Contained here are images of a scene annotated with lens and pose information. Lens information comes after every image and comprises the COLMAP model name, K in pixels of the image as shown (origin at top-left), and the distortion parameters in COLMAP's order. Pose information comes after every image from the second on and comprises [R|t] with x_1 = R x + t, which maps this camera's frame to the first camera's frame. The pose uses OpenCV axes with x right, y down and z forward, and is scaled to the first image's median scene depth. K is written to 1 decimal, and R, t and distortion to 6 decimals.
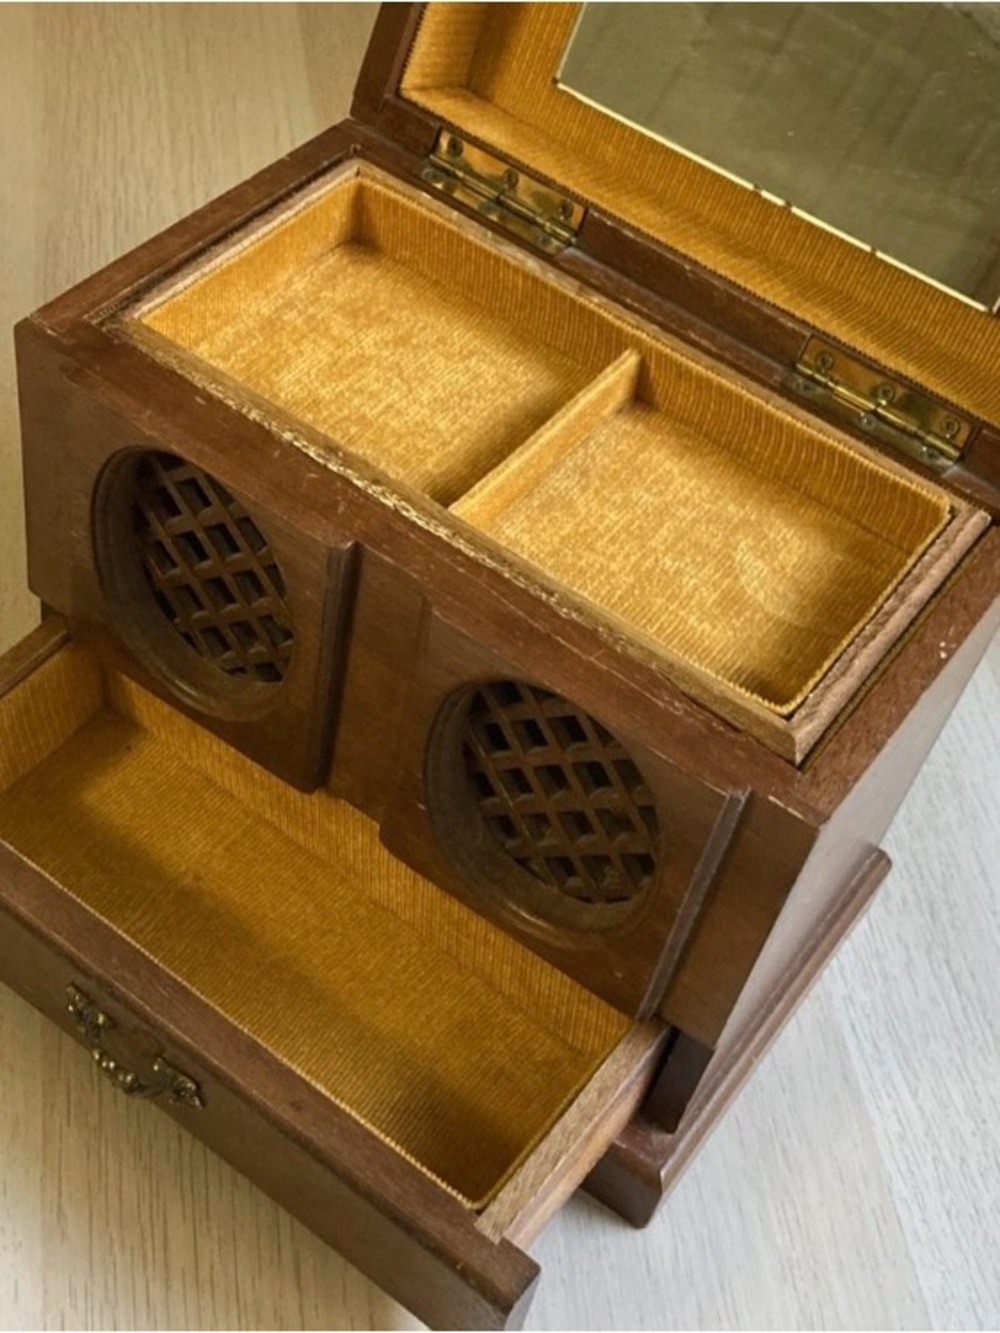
lens RADIAL K [[1864.0, 0, 506.9], [0, 1864.0, 719.9], [0, 0, 1]] dist [0.218291, -0.892829]
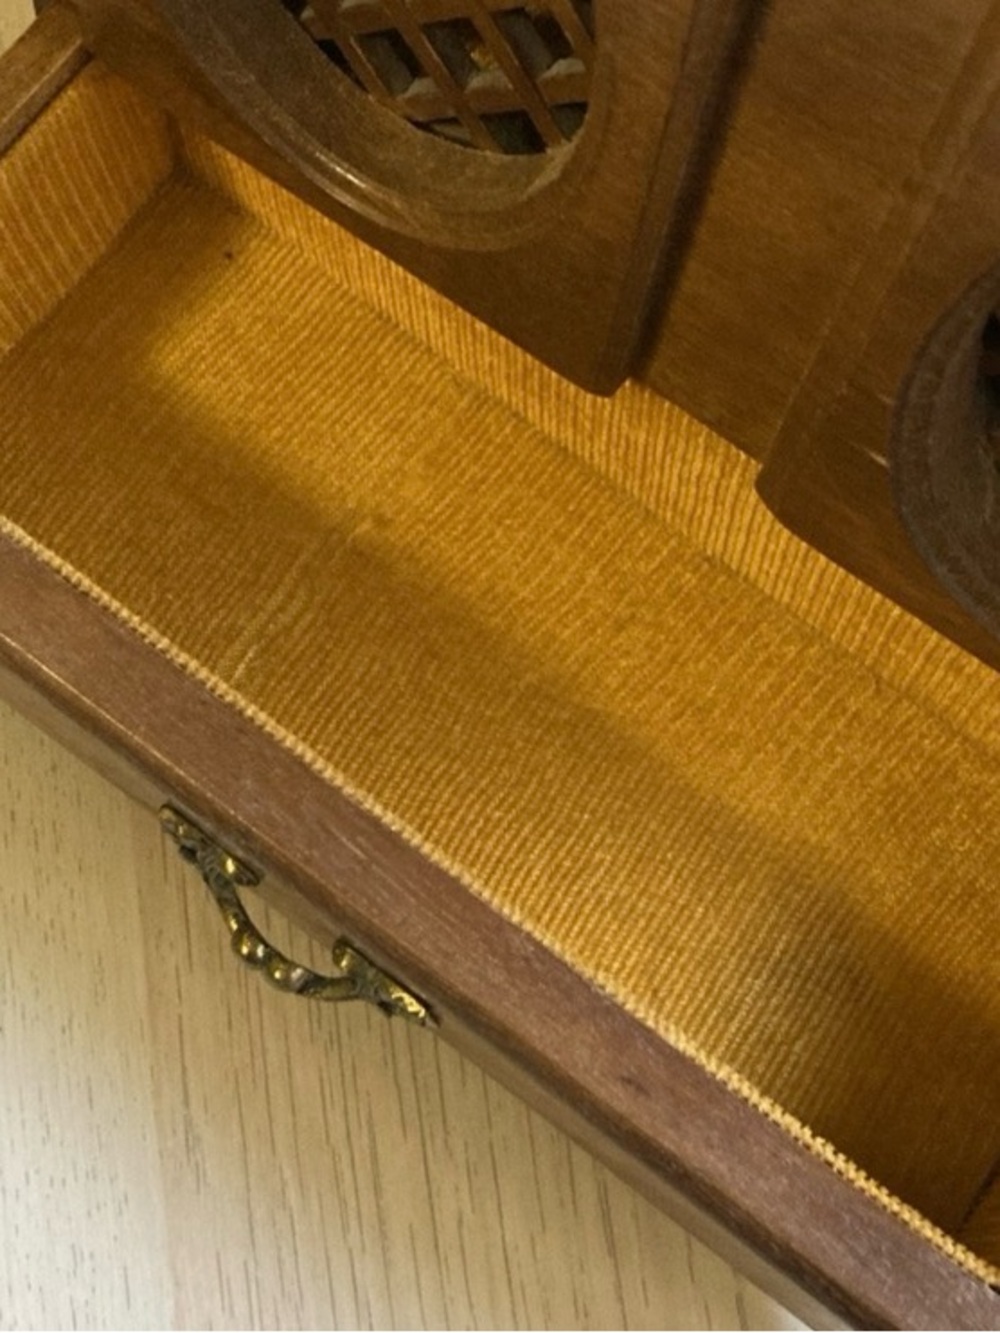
lens RADIAL K [[1864.0, 0, 506.9], [0, 1864.0, 719.9], [0, 0, 1]] dist [0.218291, -0.892829]
pose [[0.997842, -0.014845, -0.063965, -0.100690], [0.037110, 0.931128, 0.362799, -0.058599], [0.054174, -0.364390, 0.929669, 0.511708]]
